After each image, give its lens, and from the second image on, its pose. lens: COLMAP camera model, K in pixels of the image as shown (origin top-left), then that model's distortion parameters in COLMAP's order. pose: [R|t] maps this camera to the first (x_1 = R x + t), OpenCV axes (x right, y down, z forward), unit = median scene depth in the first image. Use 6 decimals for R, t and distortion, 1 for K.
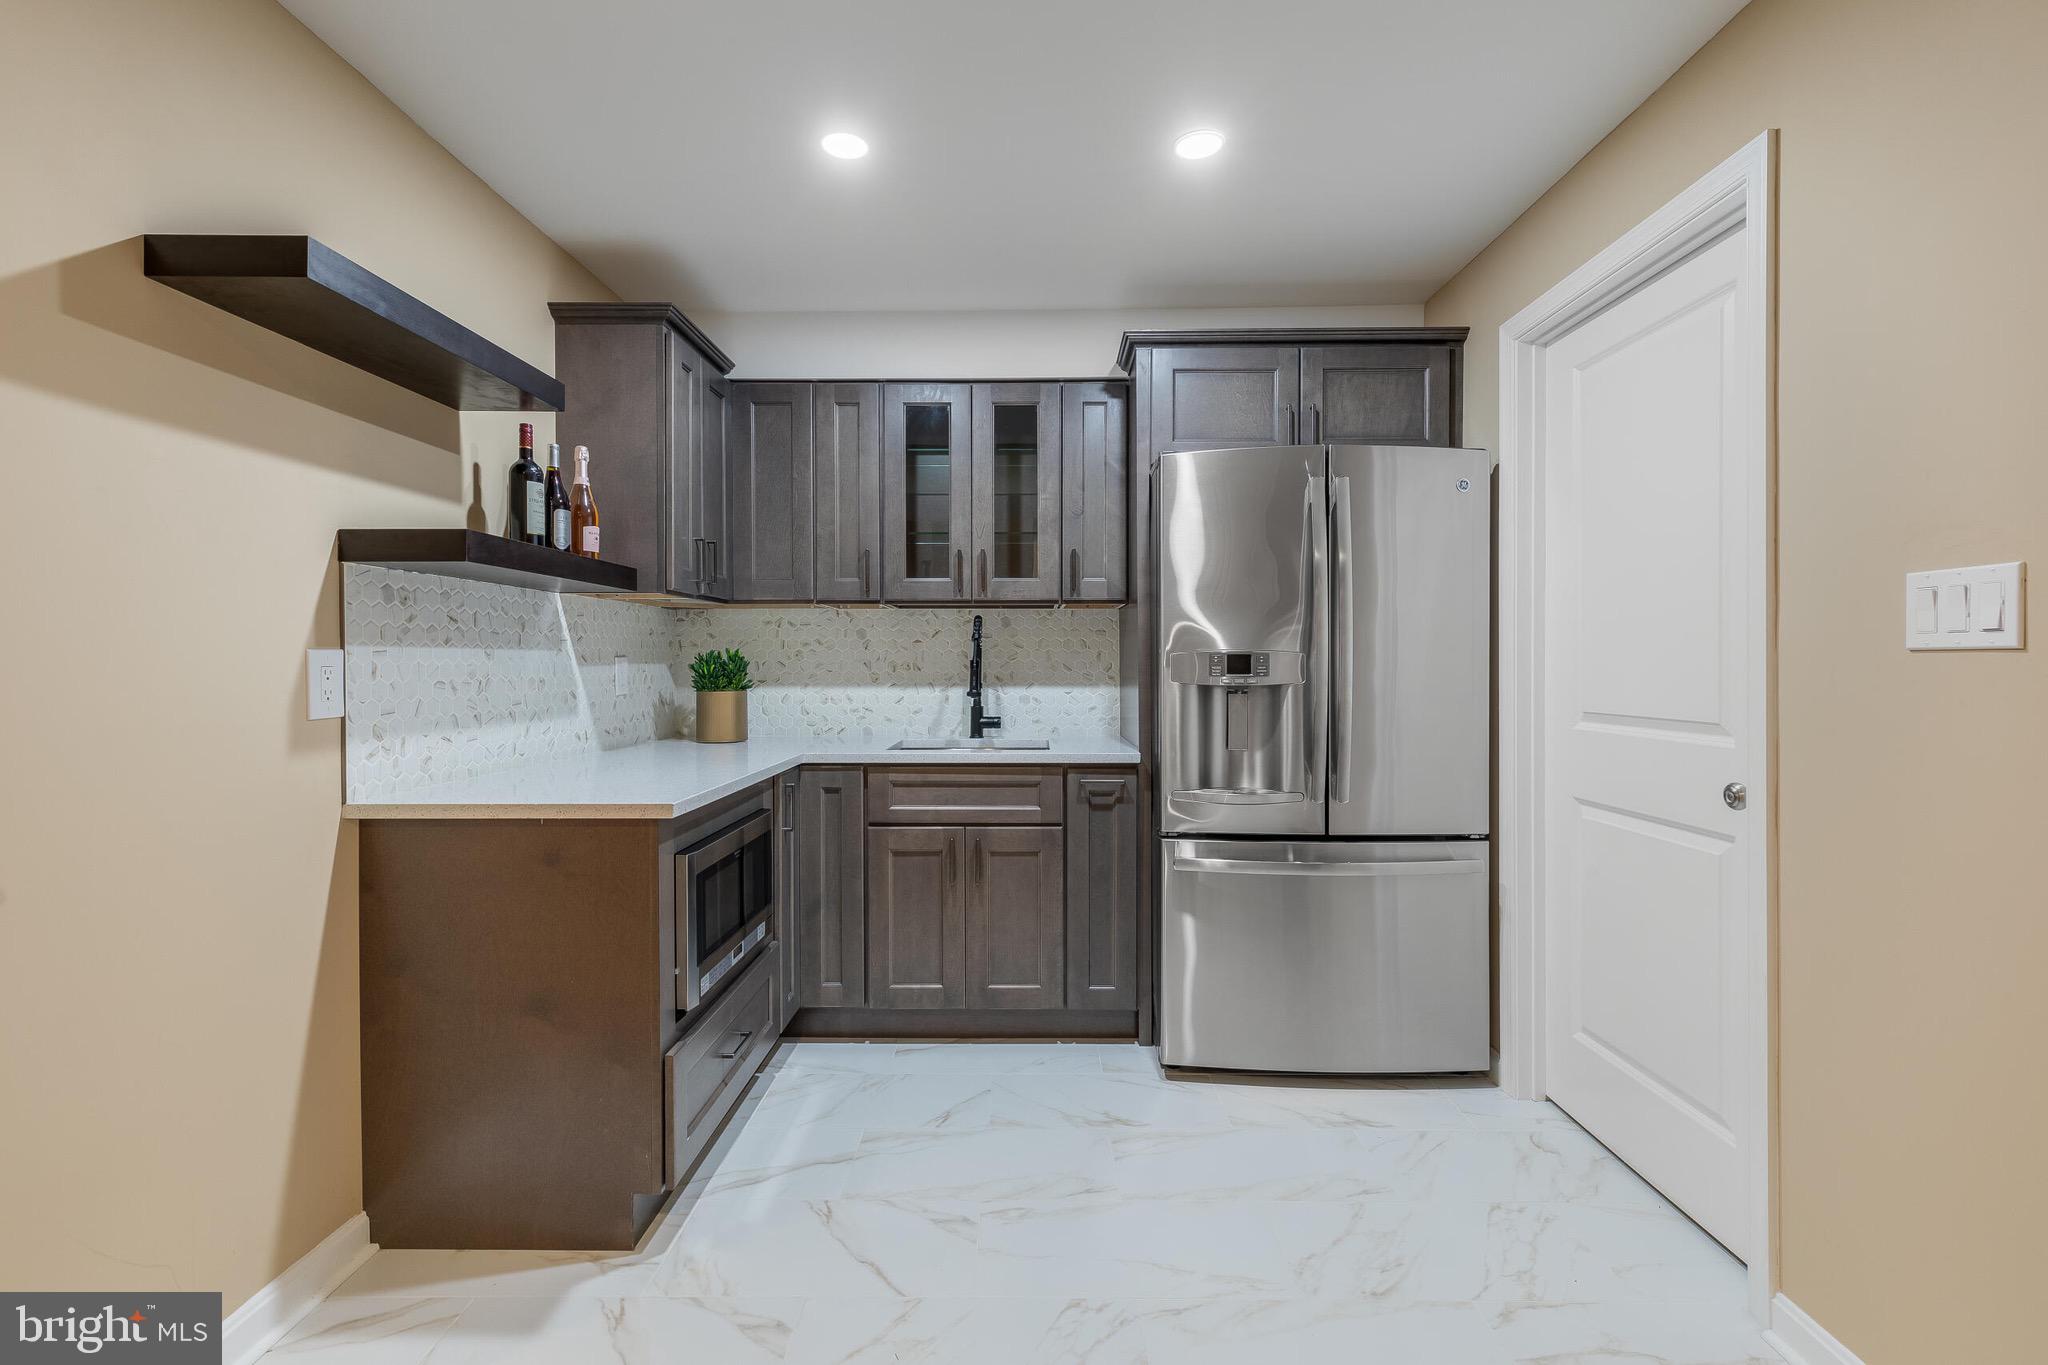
lens RADIAL K [[941.8, 0, 1024.1], [0, 941.8, 677.7], [0, 0, 1]] dist [0.001066, -0.000319]
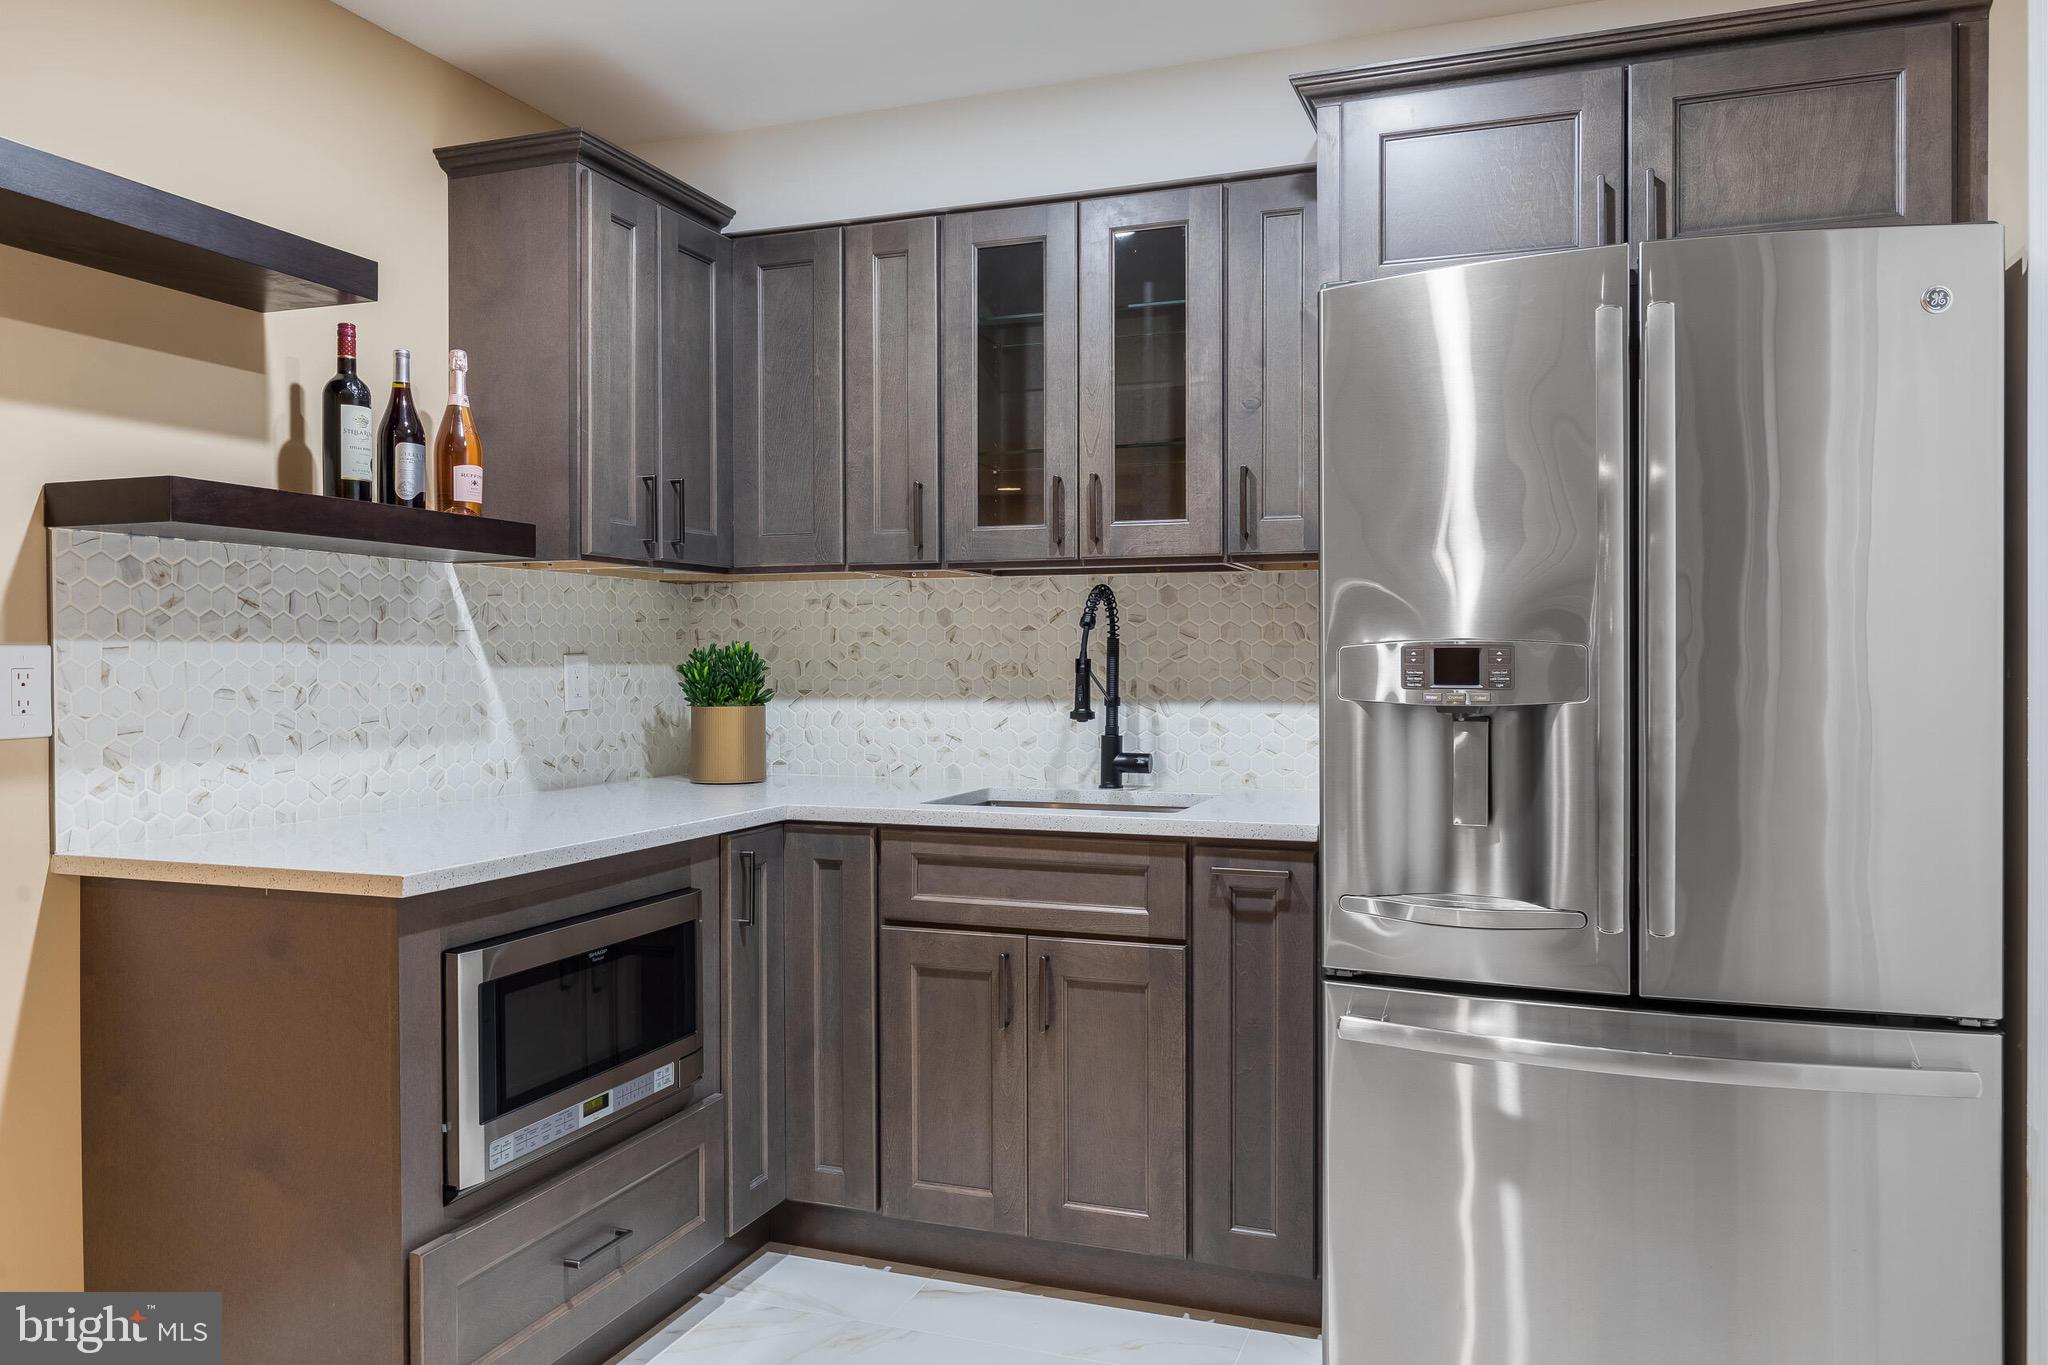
lens RADIAL K [[1458.7, 0, 1024.0], [0, 1458.7, 682.5], [0, 0, 1]] dist [-0.008331, -0.003399]
pose [[0.939946, 0.004883, -0.341290, 0.253309], [-0.005653, 0.999983, -0.001262, -0.002393], [0.341278, 0.003115, 0.939957, 0.121456]]
